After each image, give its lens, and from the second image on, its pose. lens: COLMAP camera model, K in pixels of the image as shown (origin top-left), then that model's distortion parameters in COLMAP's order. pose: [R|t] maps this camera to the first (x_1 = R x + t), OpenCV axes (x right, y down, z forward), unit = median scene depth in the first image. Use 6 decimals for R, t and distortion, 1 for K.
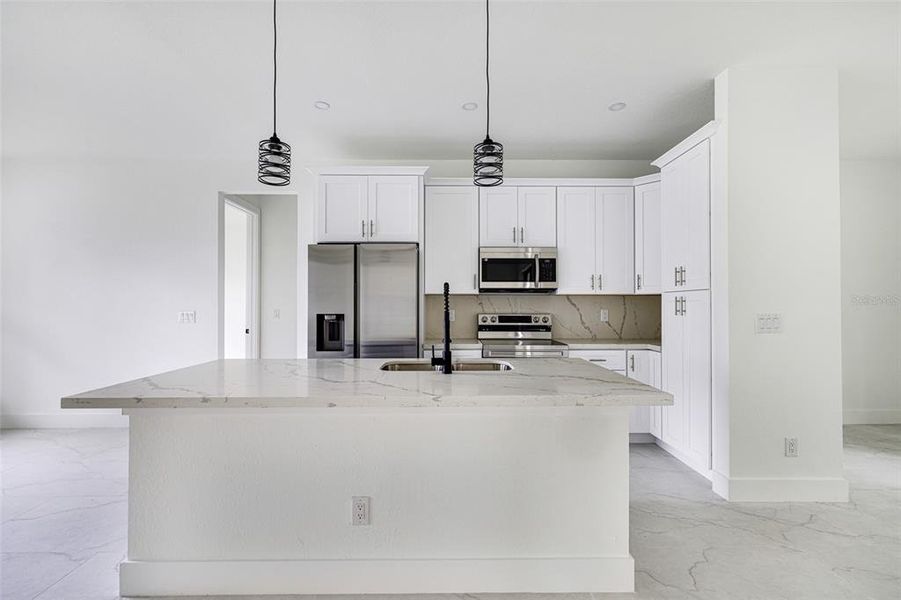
lens RADIAL K [[395.5, 0, 450.5], [0, 395.5, 300.0], [0, 0, 1]] dist [0.000521, 0.000055]
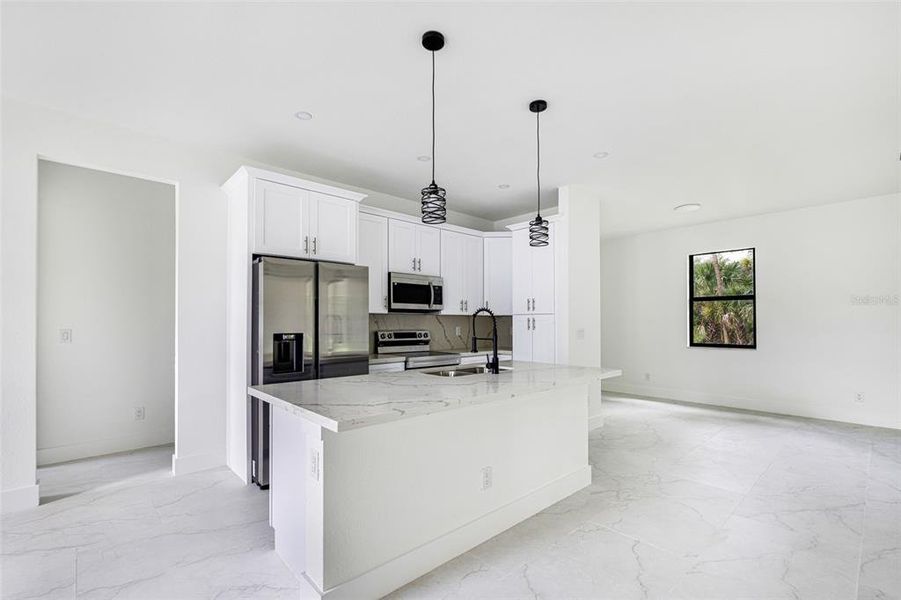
lens RADIAL K [[399.6, 0, 449.0], [0, 399.6, 314.1], [0, 0, 1]] dist [0.000437, -0.000025]
pose [[0.749737, 0.013343, 0.661601, -0.560115], [-0.009473, 0.999911, -0.009431, -0.004456], [-0.661668, 0.000804, 0.749797, 0.031461]]
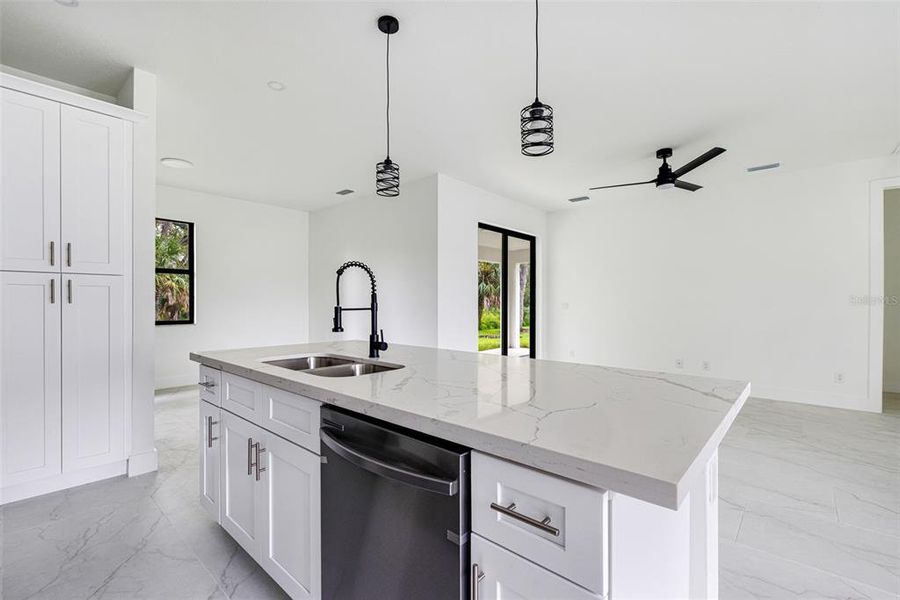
lens RADIAL K [[394.5, 0, 452.6], [0, 394.5, 305.6], [0, 0, 1]] dist [-0.001094, -0.000271]
pose [[-0.739195, -0.001598, 0.673490, -0.433326], [-0.009172, 0.999928, -0.007694, 0.034165], [-0.673429, -0.011864, -0.739156, 0.847159]]
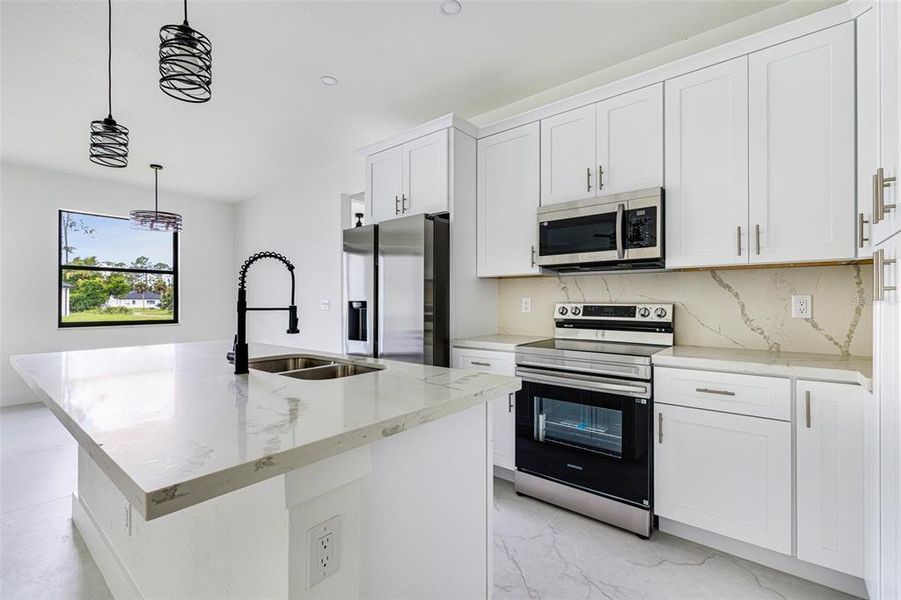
lens RADIAL K [[399.5, 0, 450.5], [0, 399.5, 300.0], [0, 0, 1]] dist [0.001787, 0.000204]
pose [[0.766521, -0.004590, -0.642203, 0.411728], [0.009769, 0.999942, 0.004514, 0.026623], [0.642146, -0.009734, 0.766521, 0.359540]]
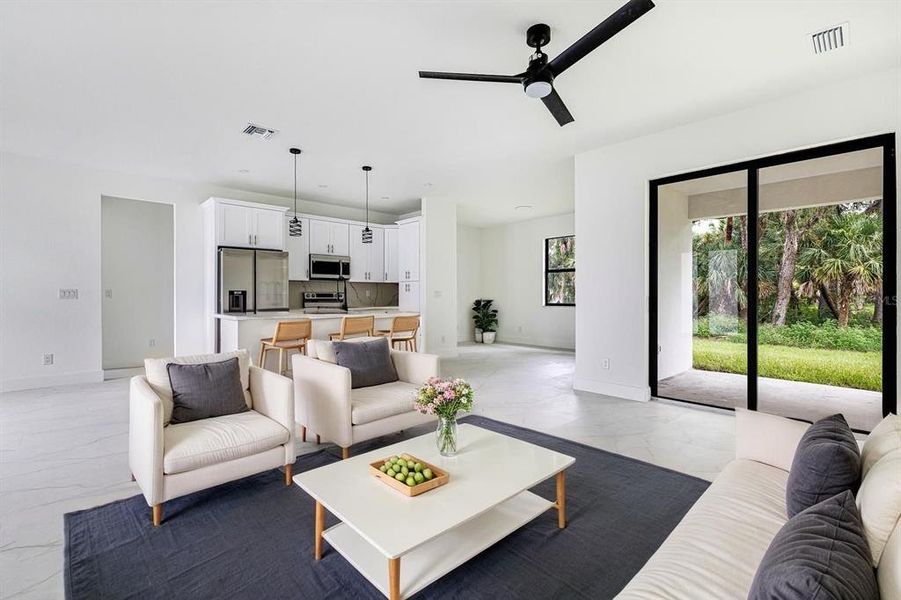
lens RADIAL K [[403.8, 0, 437.7], [0, 403.8, 294.6], [0, 0, 1]] dist [-0.000724, -0.000139]
pose [[0.757133, -0.000161, 0.653261, -0.677252], [-0.010196, 0.999875, 0.012064, 0.019323], [-0.653181, -0.015795, 0.757037, -0.740169]]
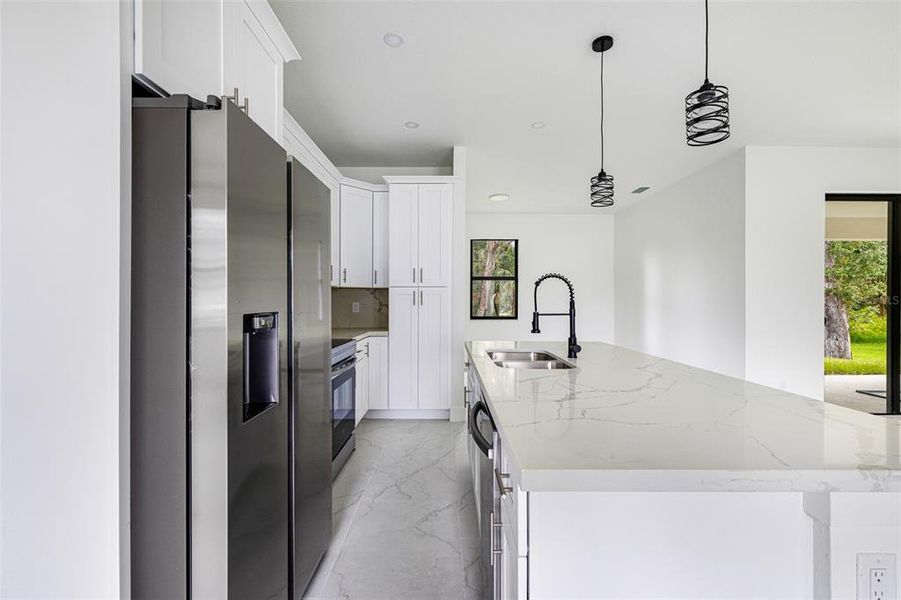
lens RADIAL K [[394.1, 0, 450.5], [0, 394.1, 300.0], [0, 0, 1]] dist [0.000701, -0.000025]
pose [[0.008871, 0.002665, 0.999957, -0.588827], [-0.015223, 0.999881, -0.002530, 0.018487], [-0.999845, -0.015200, 0.008911, 0.706401]]
